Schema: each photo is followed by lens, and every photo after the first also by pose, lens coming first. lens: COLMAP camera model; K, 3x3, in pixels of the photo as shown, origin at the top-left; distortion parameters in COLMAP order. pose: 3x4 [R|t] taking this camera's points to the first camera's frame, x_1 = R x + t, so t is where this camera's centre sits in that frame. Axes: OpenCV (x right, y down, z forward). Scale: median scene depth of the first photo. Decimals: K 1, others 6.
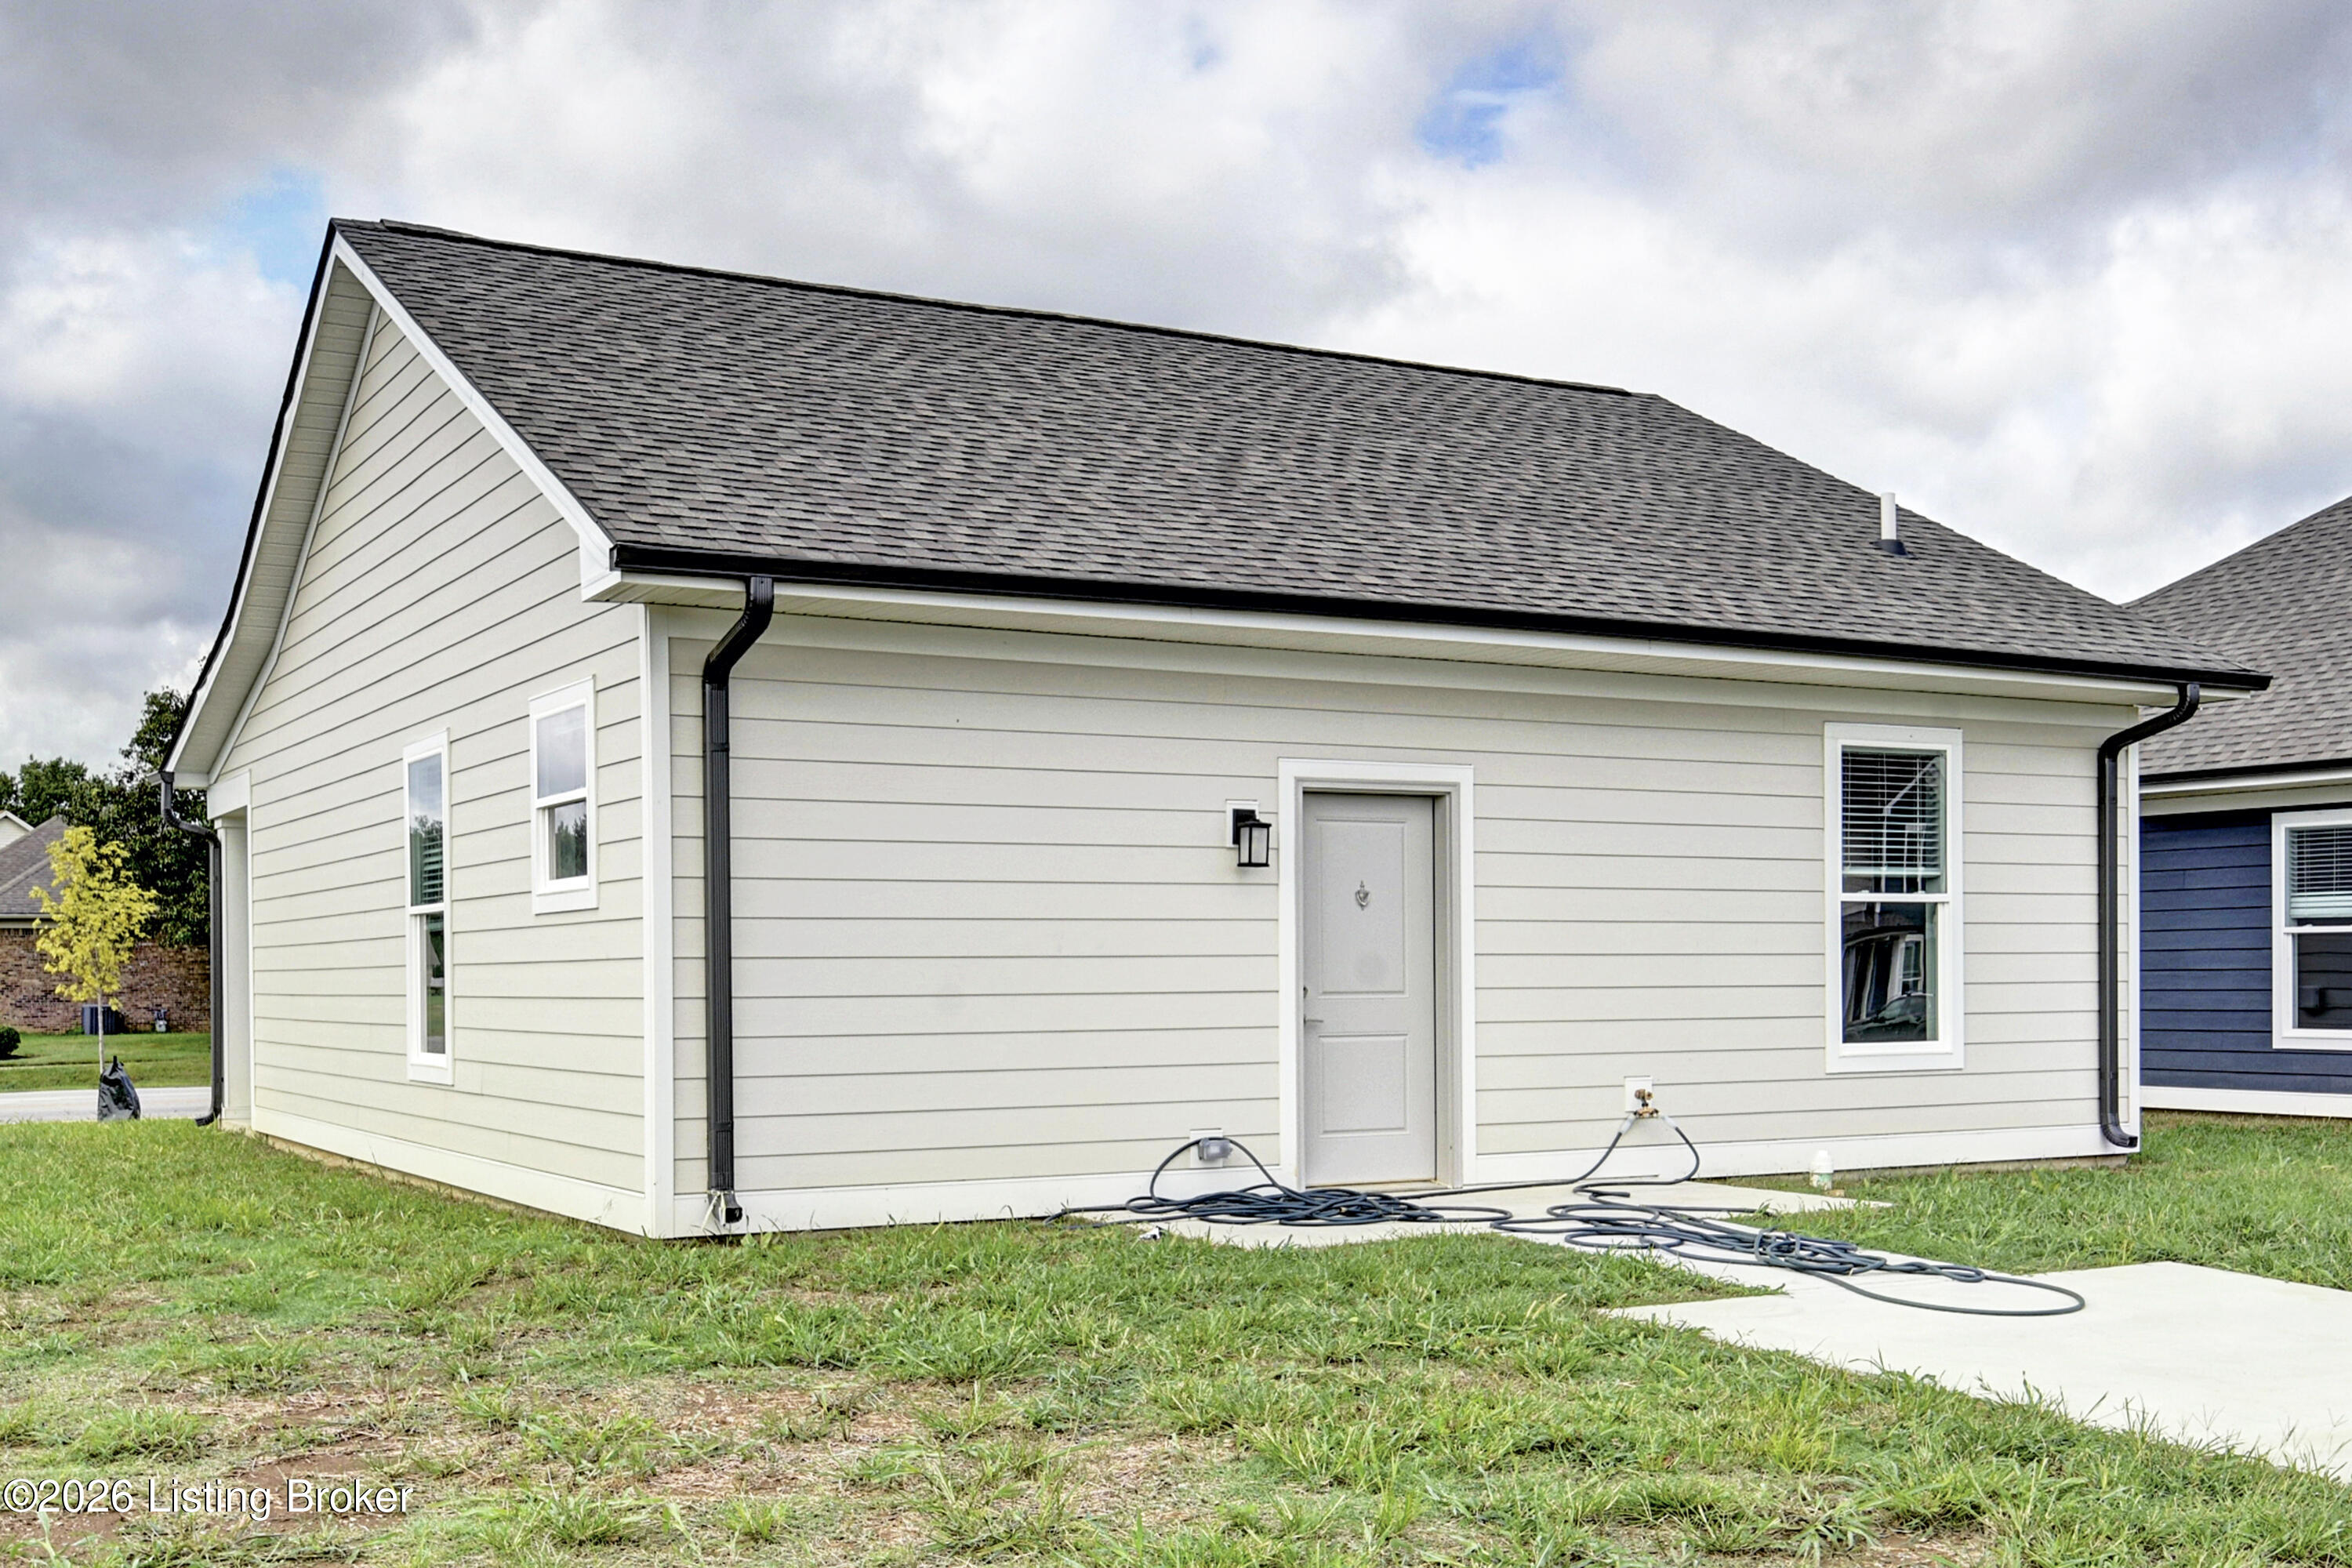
lens RADIAL K [[2387.8, 0, 1175.8], [0, 2387.8, 993.7], [0, 0, 1]] dist [0.006803, 0.001497]
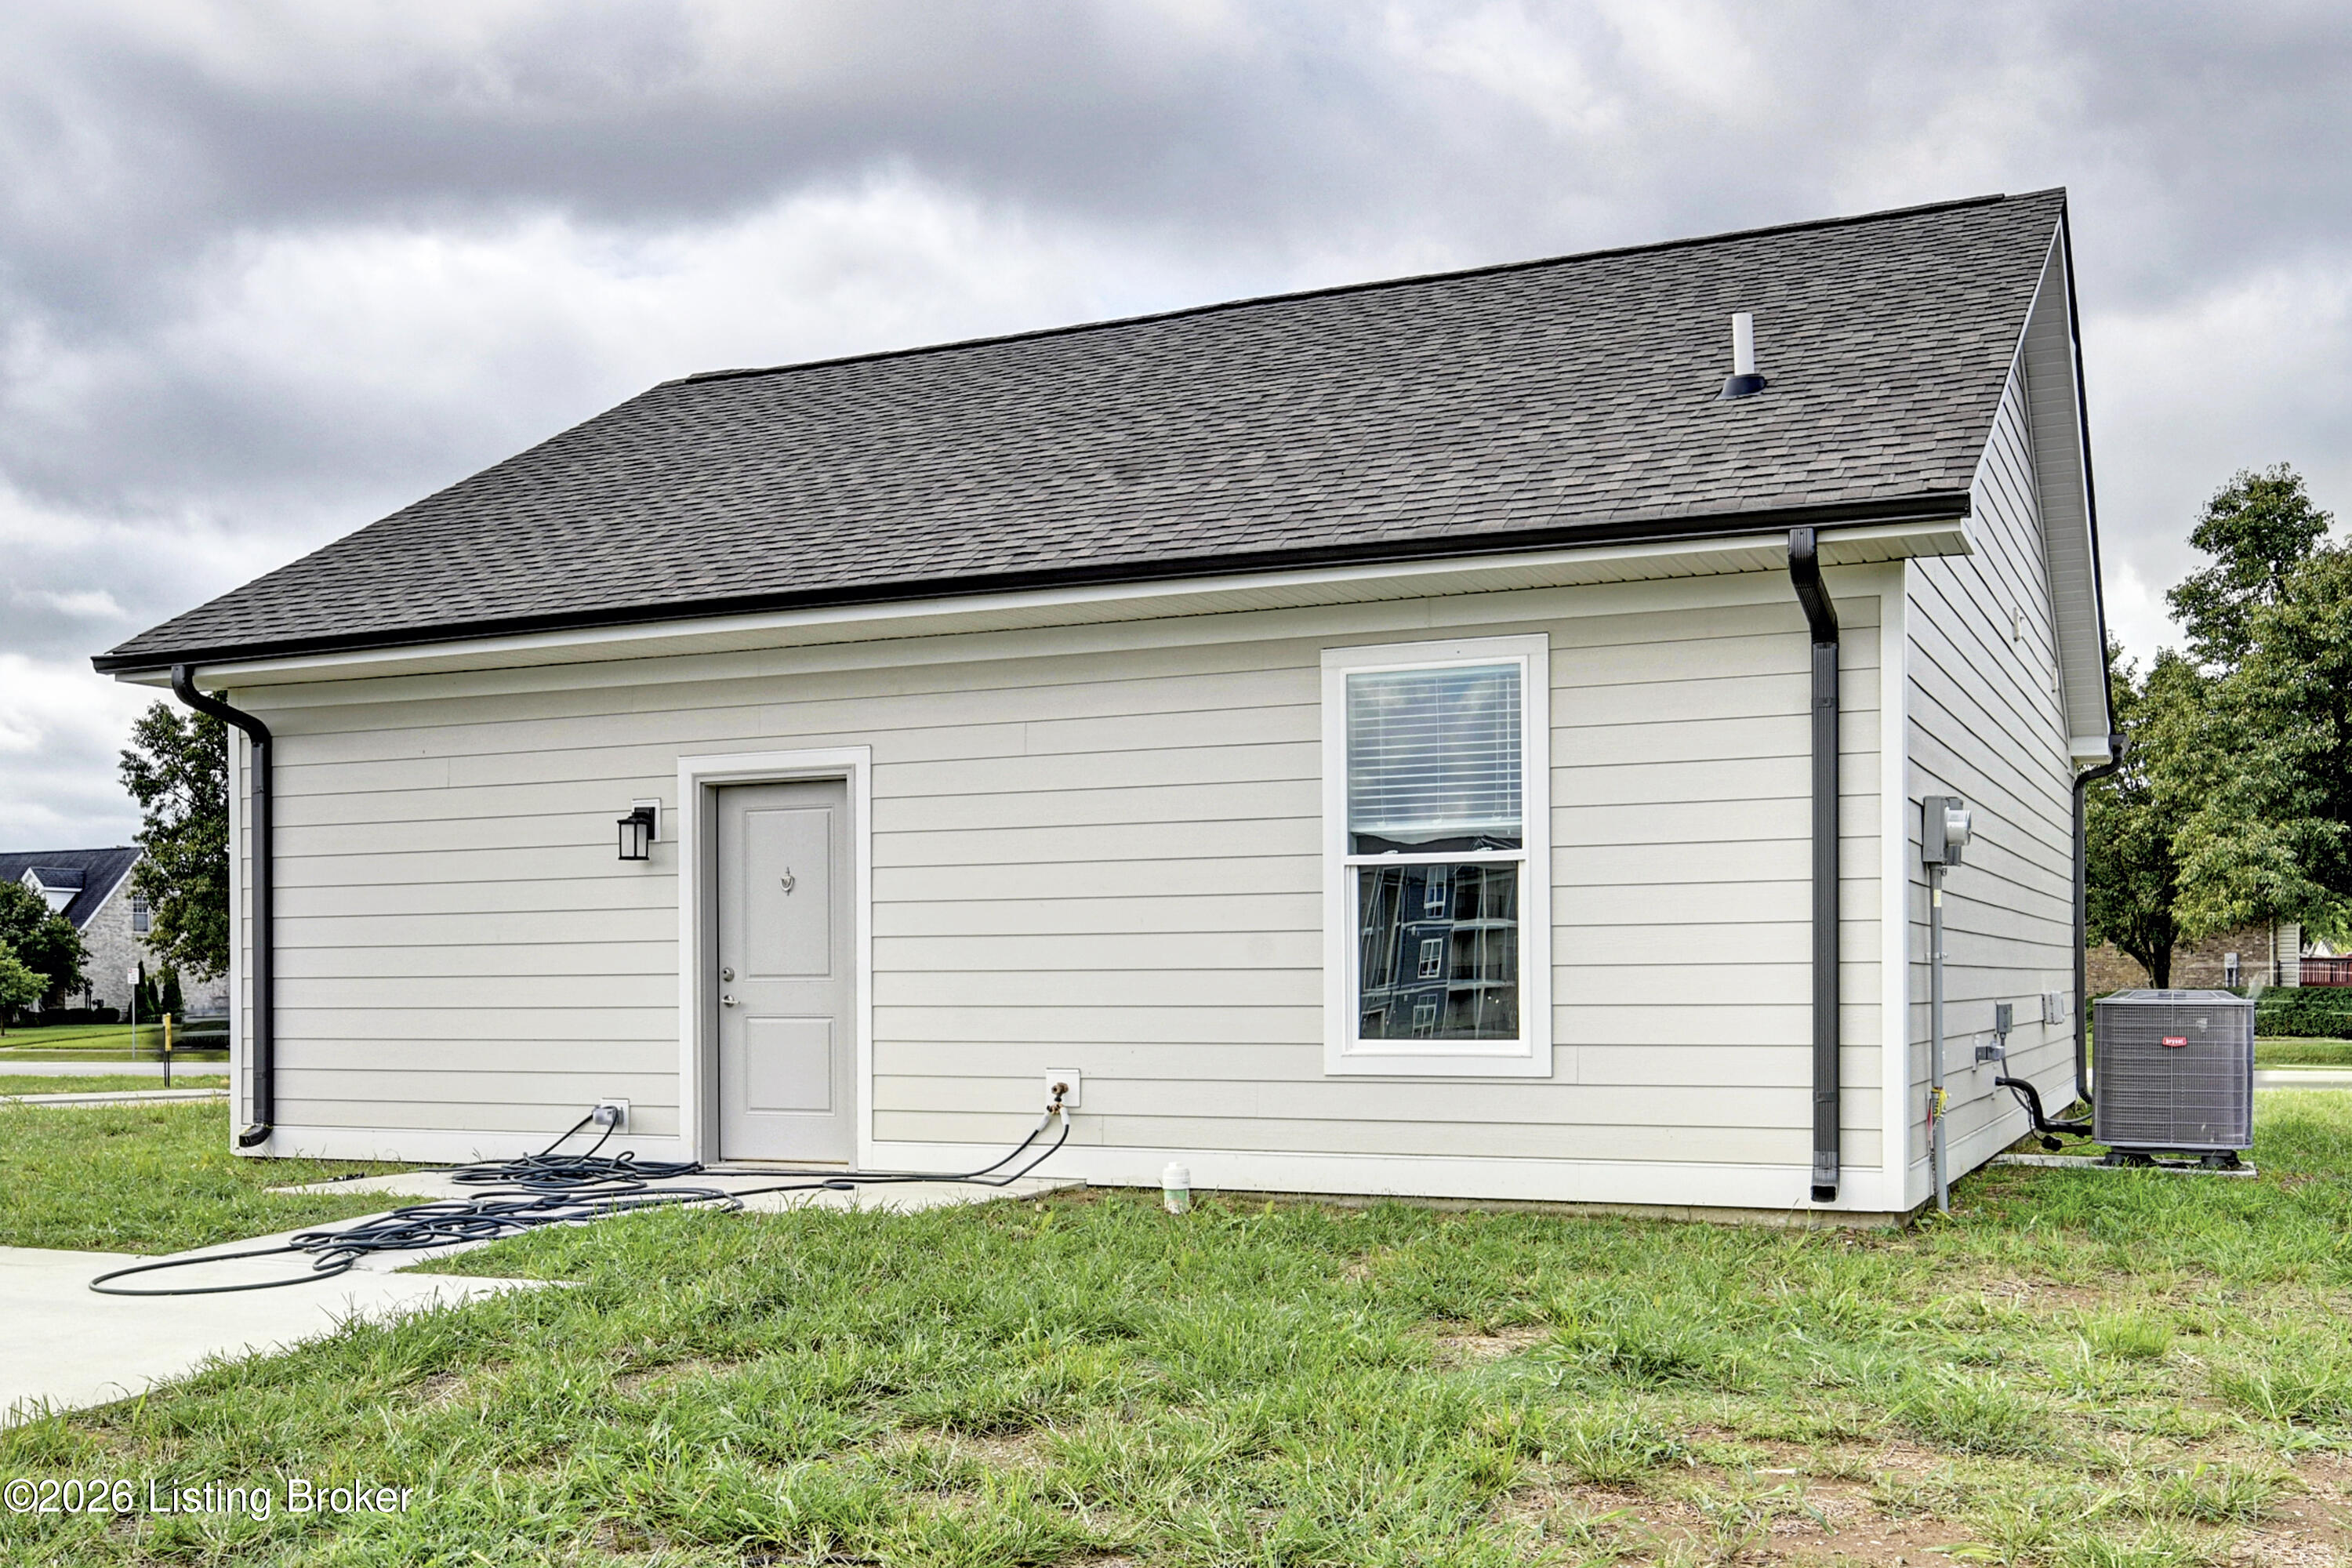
lens RADIAL K [[2387.8, 0, 1175.8], [0, 2387.8, 993.7], [0, 0, 1]] dist [0.006803, 0.001497]
pose [[0.602745, 0.001067, -0.797933, 0.948128], [-0.007849, 0.999959, -0.004592, 0.009975], [0.797895, 0.009031, 0.602729, 0.487435]]
